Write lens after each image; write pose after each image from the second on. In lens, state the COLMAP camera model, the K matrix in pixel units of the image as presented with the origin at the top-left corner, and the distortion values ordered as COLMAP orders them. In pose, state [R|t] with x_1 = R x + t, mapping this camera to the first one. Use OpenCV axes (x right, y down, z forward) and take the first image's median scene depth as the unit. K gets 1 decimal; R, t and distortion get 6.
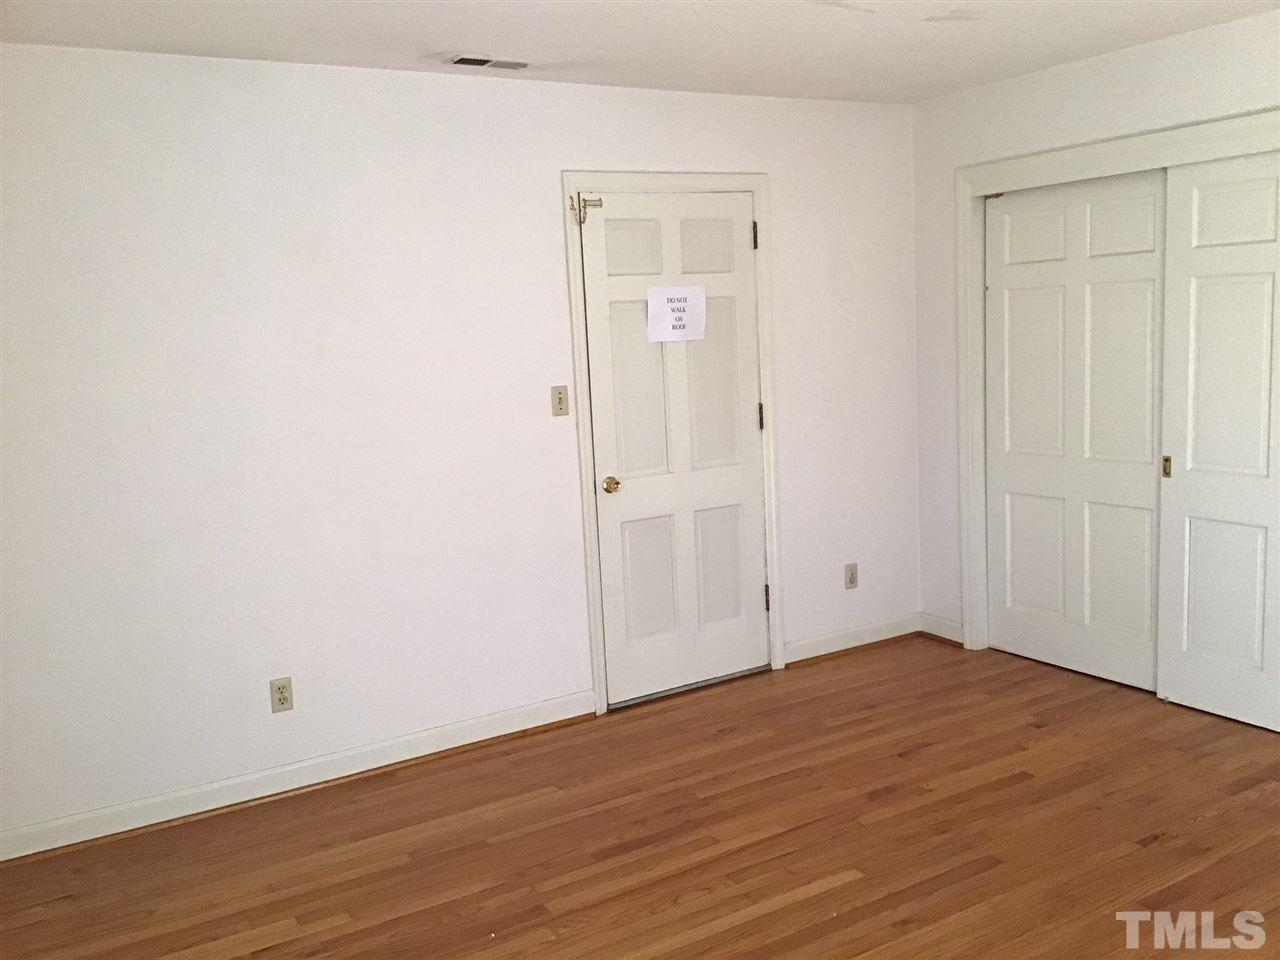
lens RADIAL K [[1167.1, 0, 649.5], [0, 1167.1, 472.6], [0, 0, 1]] dist [0.096613, 0.000000]
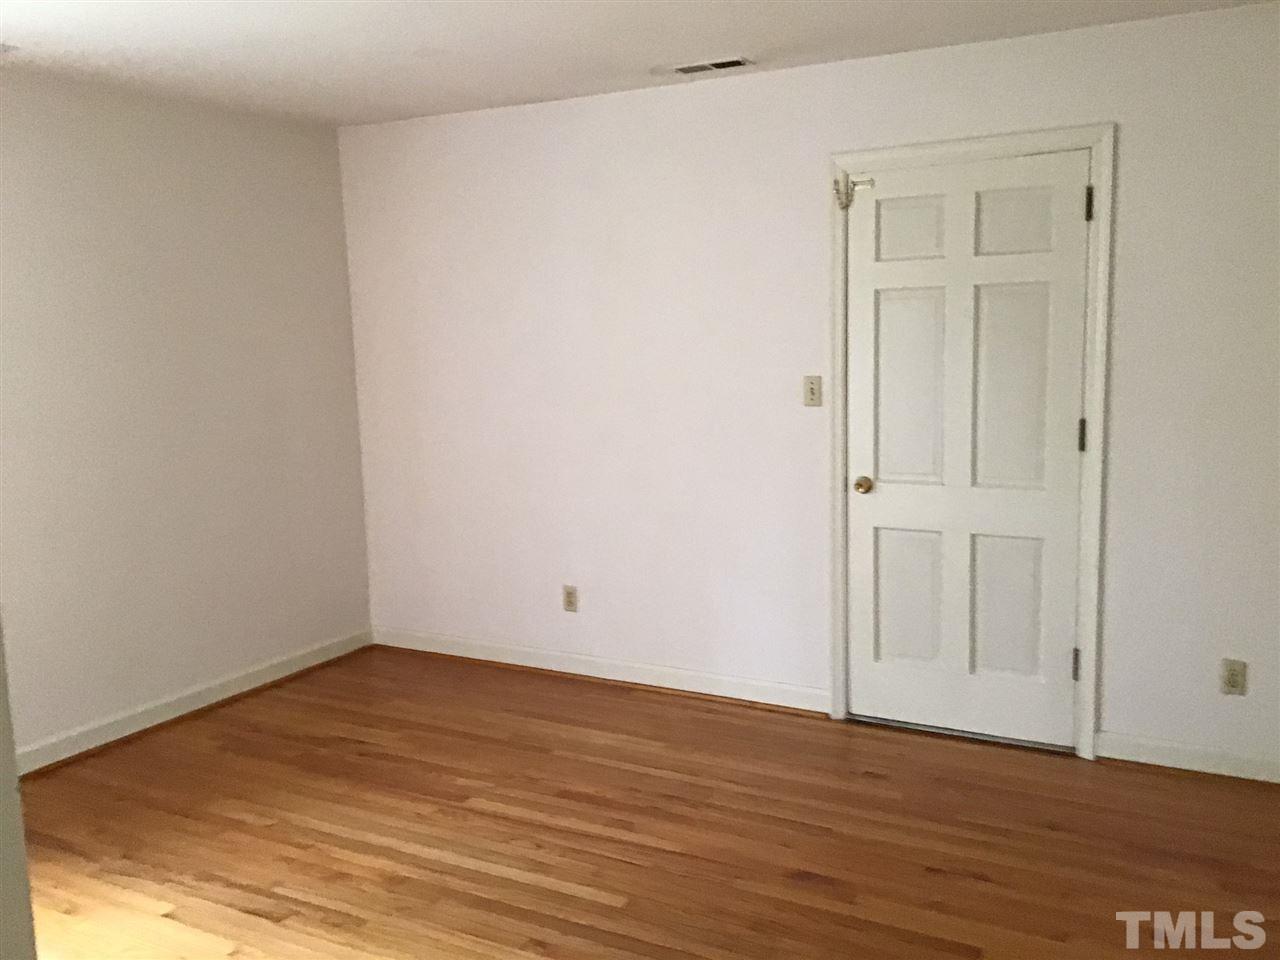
lens RADIAL K [[1167.1, 0, 650.4], [0, 1167.1, 484.5], [0, 0, 1]] dist [0.096613, 0.000000]
pose [[0.478594, 0.160367, -0.863267, 0.753492], [-0.114586, 0.986179, 0.119674, -0.090110], [0.870528, 0.041643, 0.490355, 0.418079]]
